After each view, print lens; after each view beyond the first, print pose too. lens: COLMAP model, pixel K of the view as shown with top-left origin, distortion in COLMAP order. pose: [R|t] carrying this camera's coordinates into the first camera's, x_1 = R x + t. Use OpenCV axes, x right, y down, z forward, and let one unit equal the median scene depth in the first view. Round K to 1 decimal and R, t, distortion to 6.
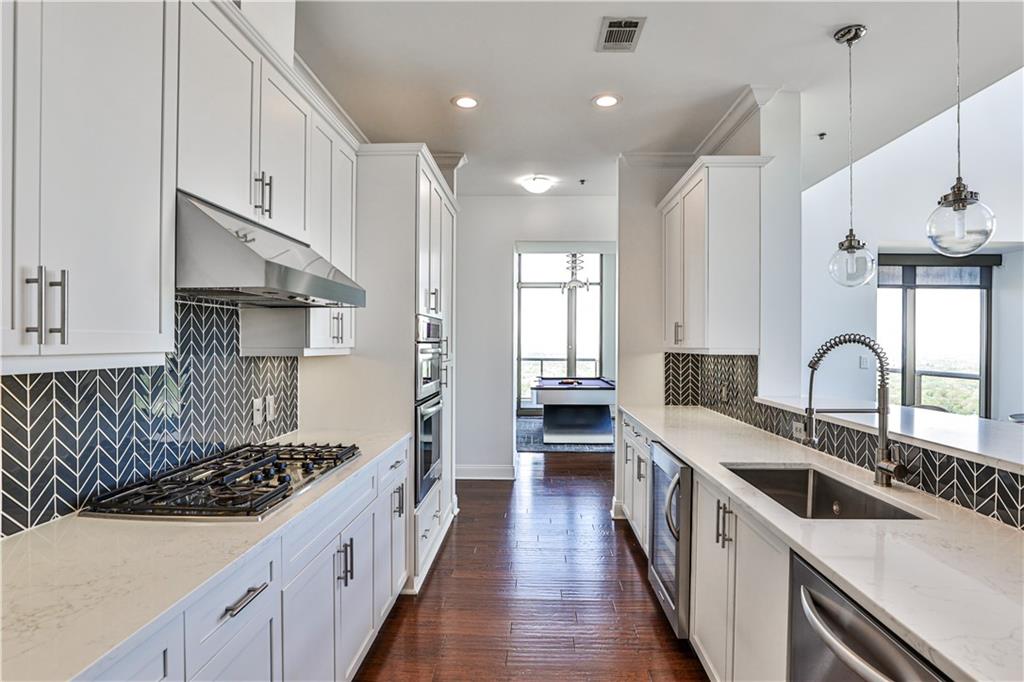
lens RADIAL K [[534.1, 0, 516.2], [0, 534.1, 346.3], [0, 0, 1]] dist [-0.035708, 0.001233]
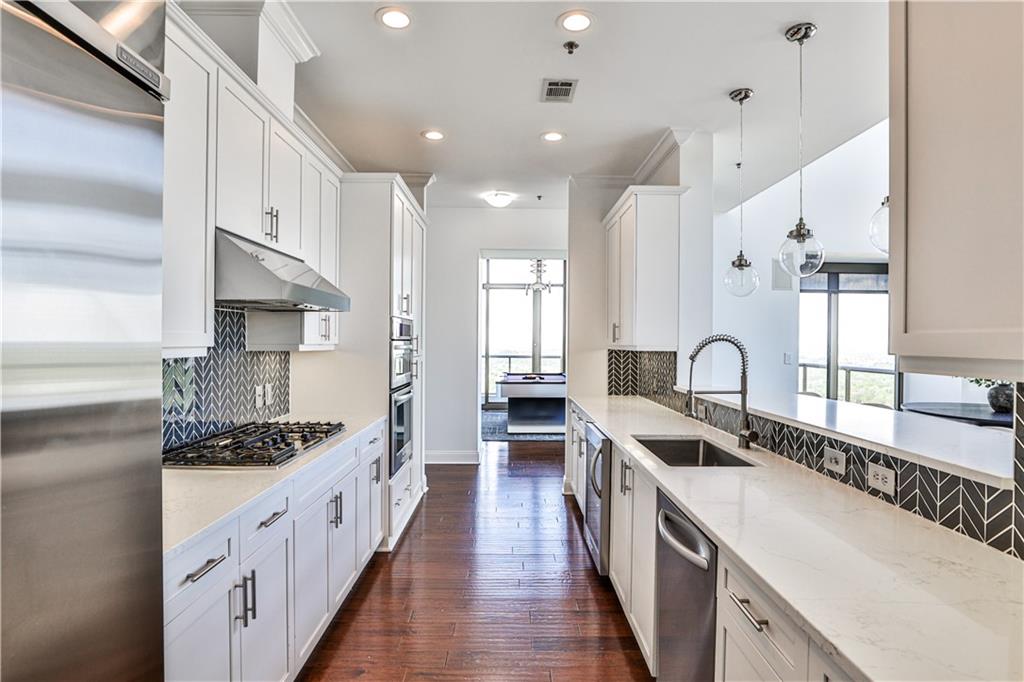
lens RADIAL K [[534.1, 0, 516.2], [0, 534.1, 346.3], [0, 0, 1]] dist [-0.035708, 0.001233]
pose [[0.998717, 0.002335, 0.050577, 0.031607], [-0.002529, 0.999990, 0.003773, 0.001538], [-0.050568, -0.003896, 0.998713, -0.199700]]
